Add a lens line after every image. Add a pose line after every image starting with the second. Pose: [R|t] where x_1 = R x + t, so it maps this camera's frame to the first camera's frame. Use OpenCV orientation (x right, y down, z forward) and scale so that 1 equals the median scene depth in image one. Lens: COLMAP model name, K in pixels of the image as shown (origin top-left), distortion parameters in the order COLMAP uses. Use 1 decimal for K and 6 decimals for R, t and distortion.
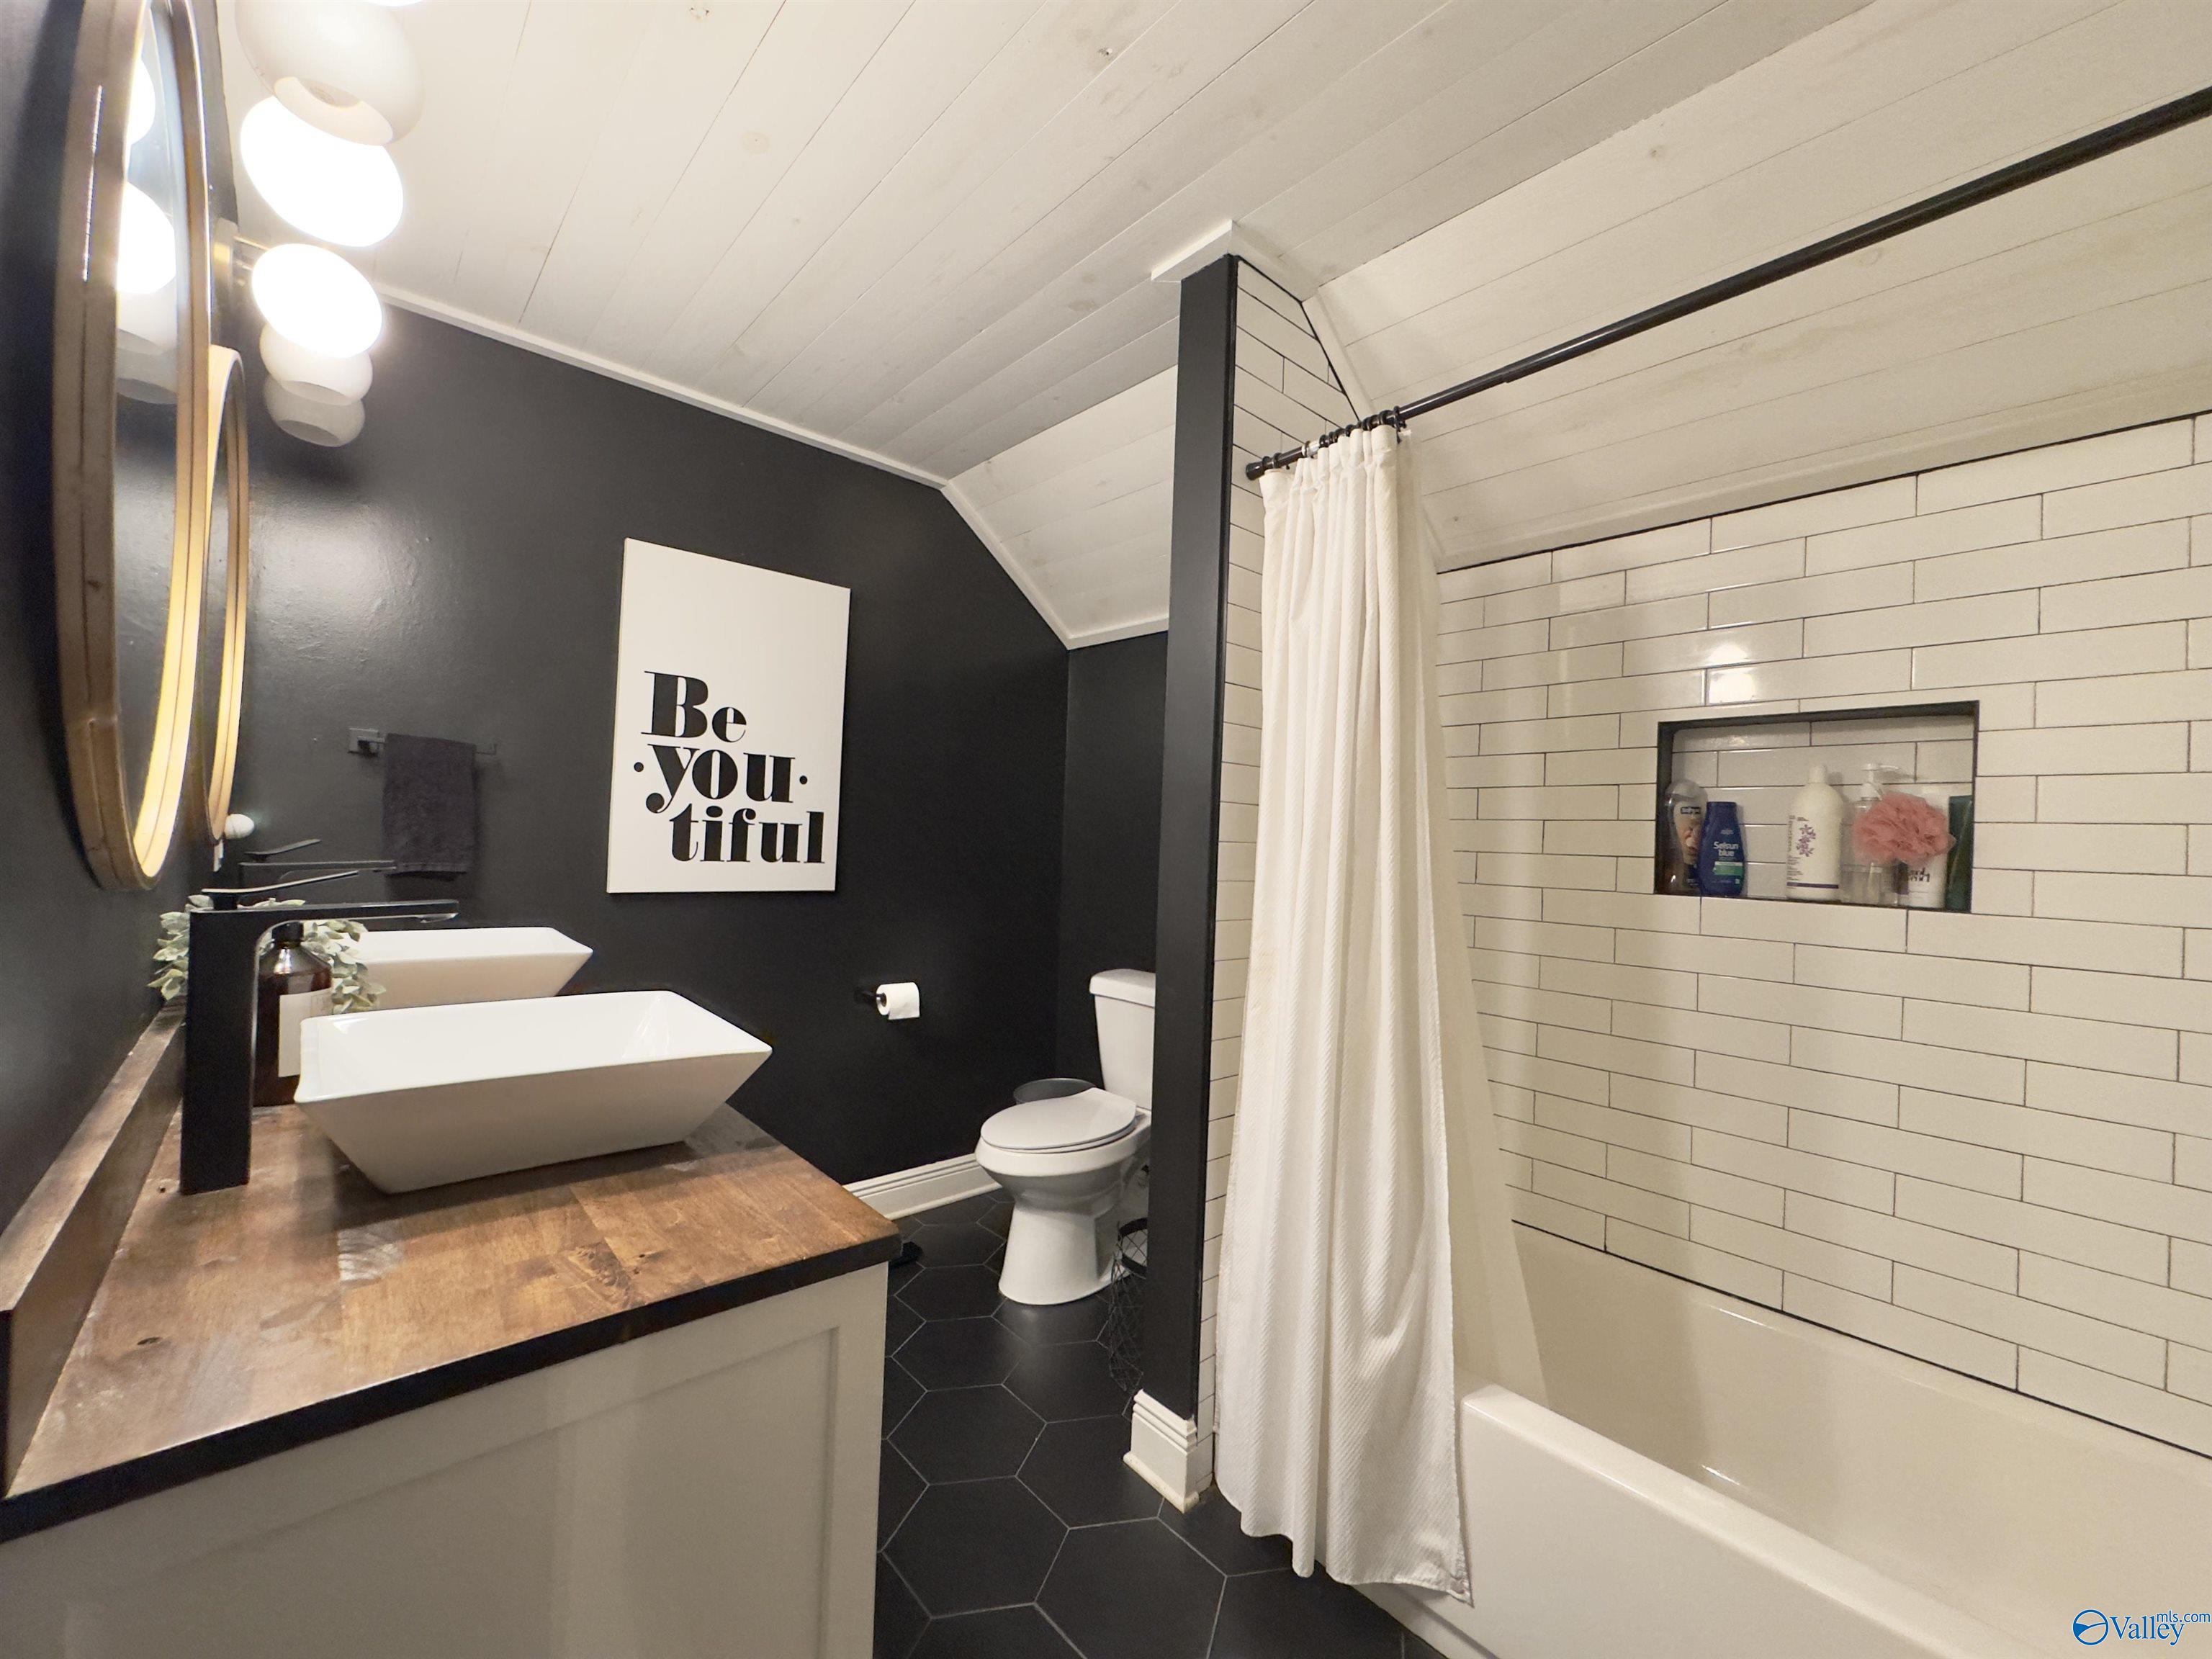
lens RADIAL K [[881.3, 0, 1097.4], [0, 881.3, 834.4], [0, 0, 1]] dist [-0.001133, -0.000117]
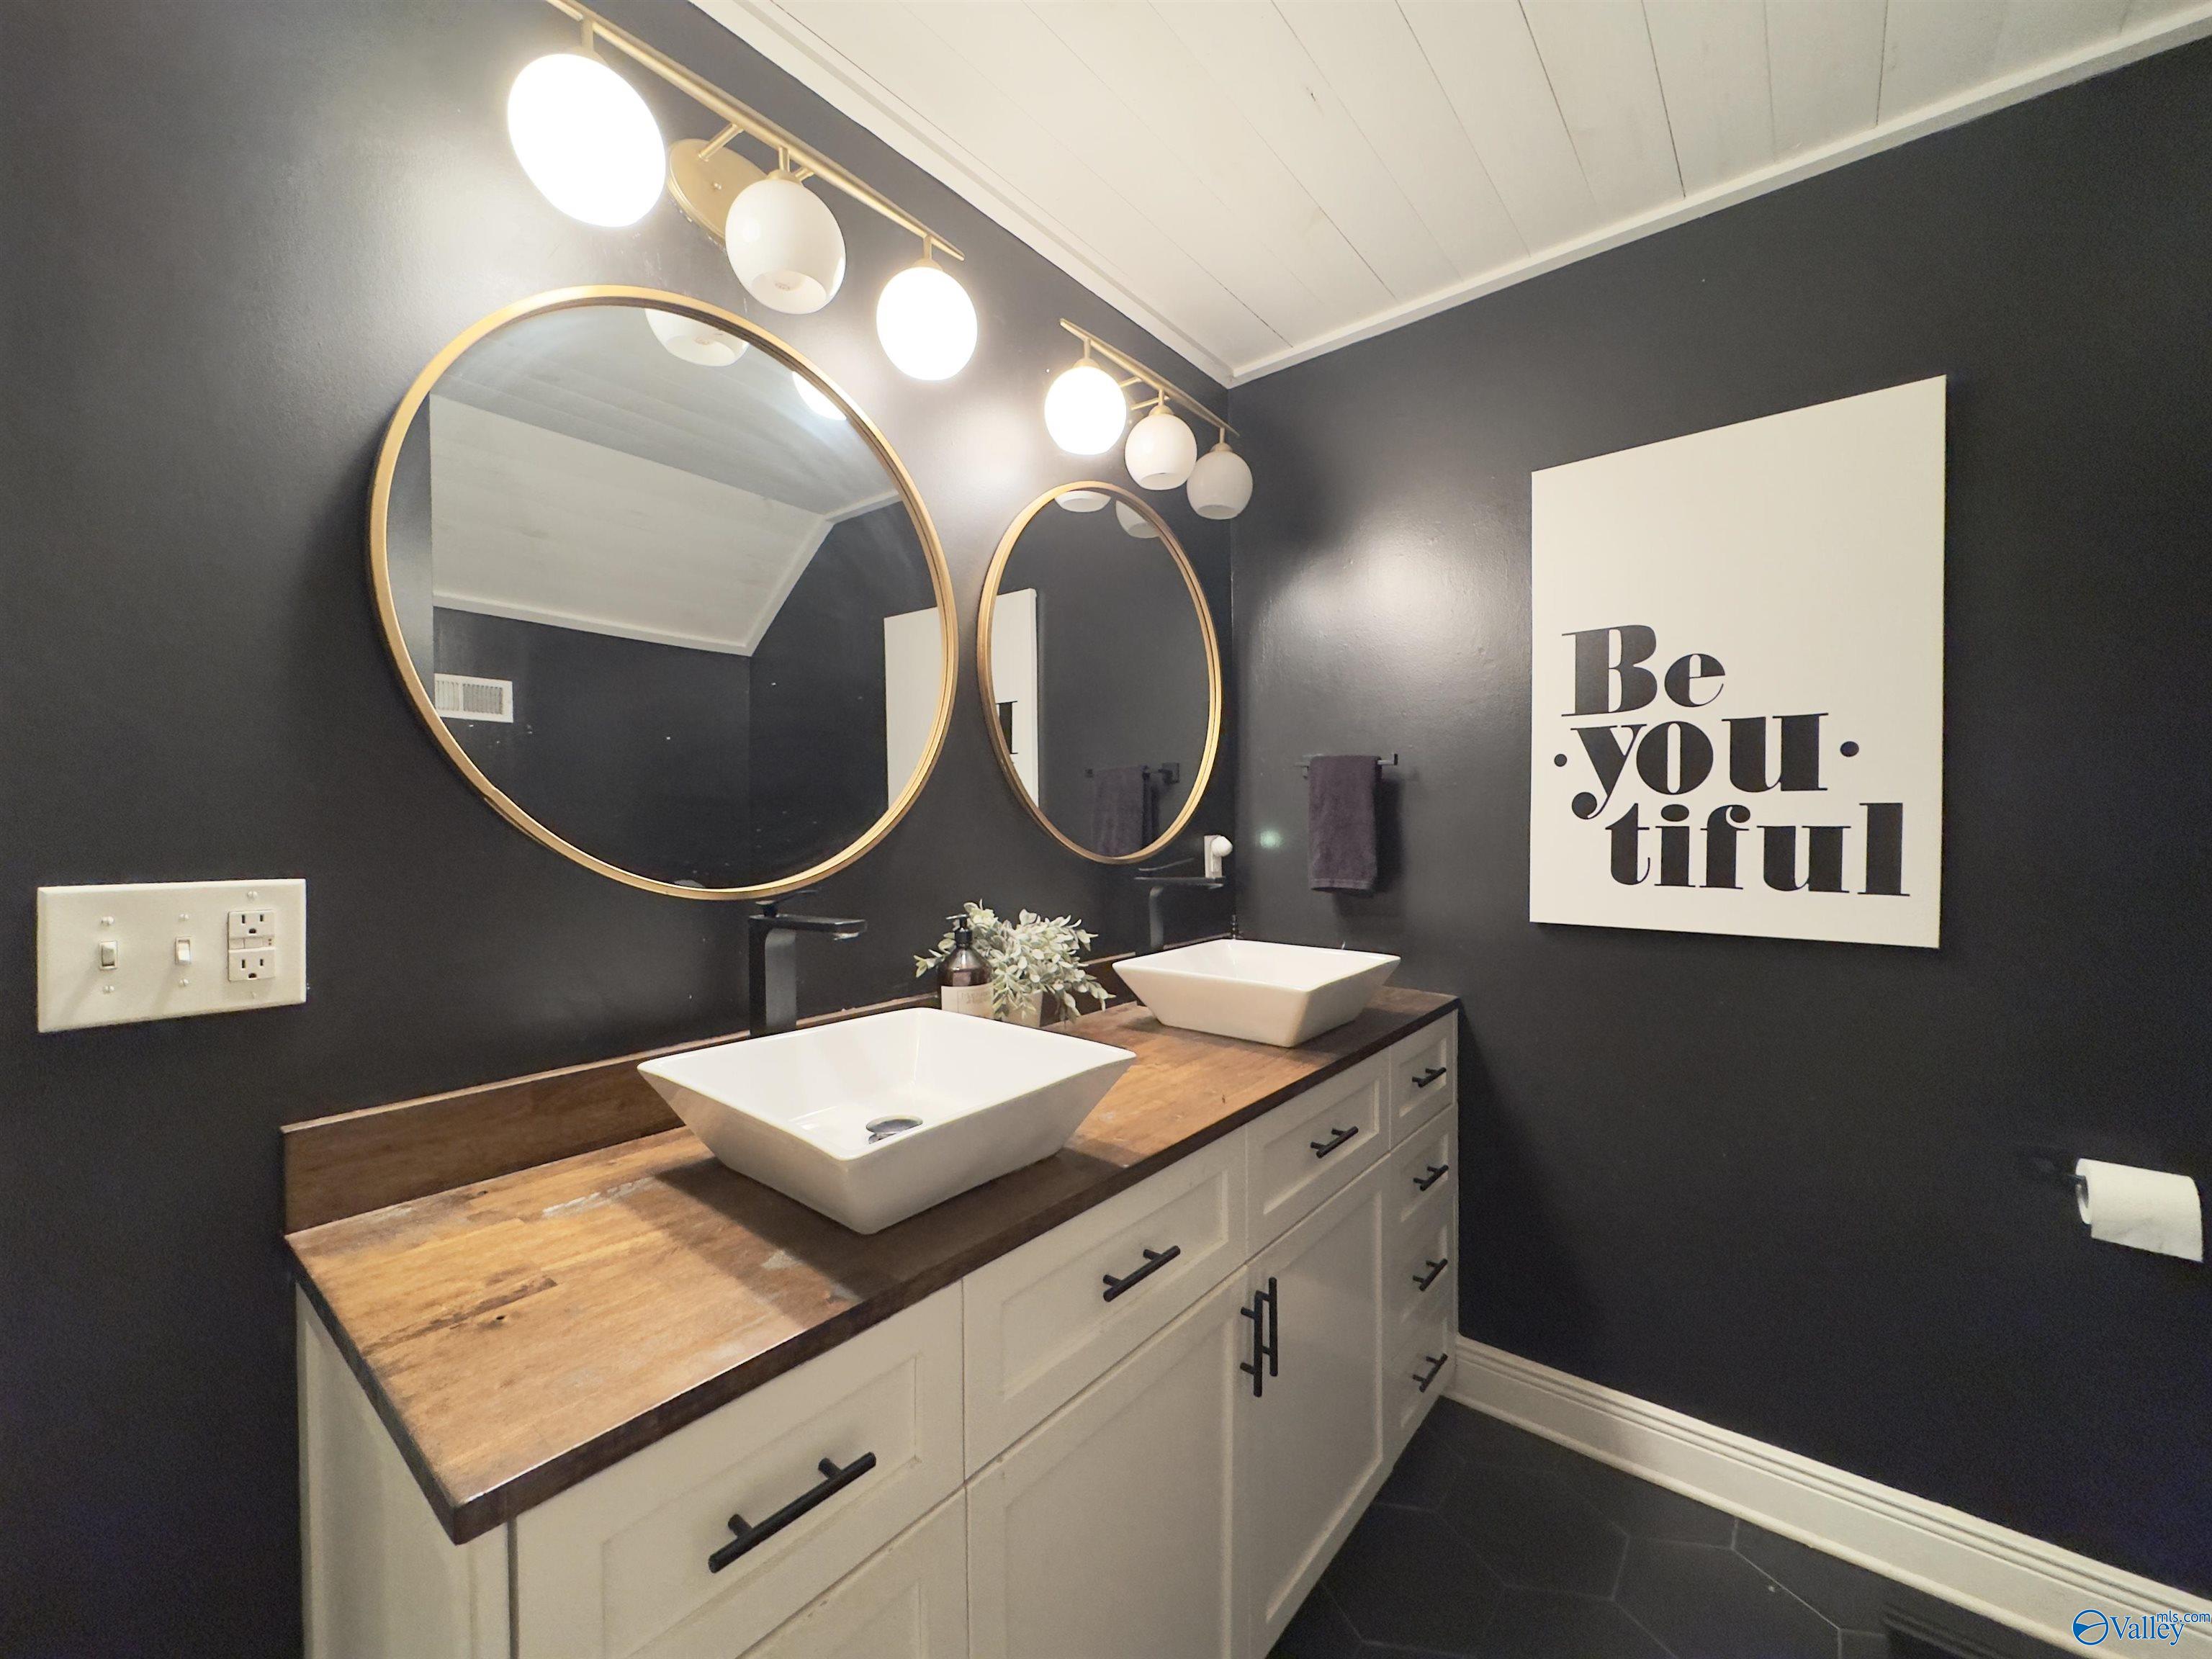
lens RADIAL K [[881.3, 0, 1102.1], [0, 881.3, 828.5], [0, 0, 1]] dist [-0.001133, -0.000117]
pose [[0.157618, -0.029673, -0.987054, 0.164969], [0.016760, 0.999485, -0.027370, -0.002800], [0.987358, -0.012230, 0.158034, 0.461955]]
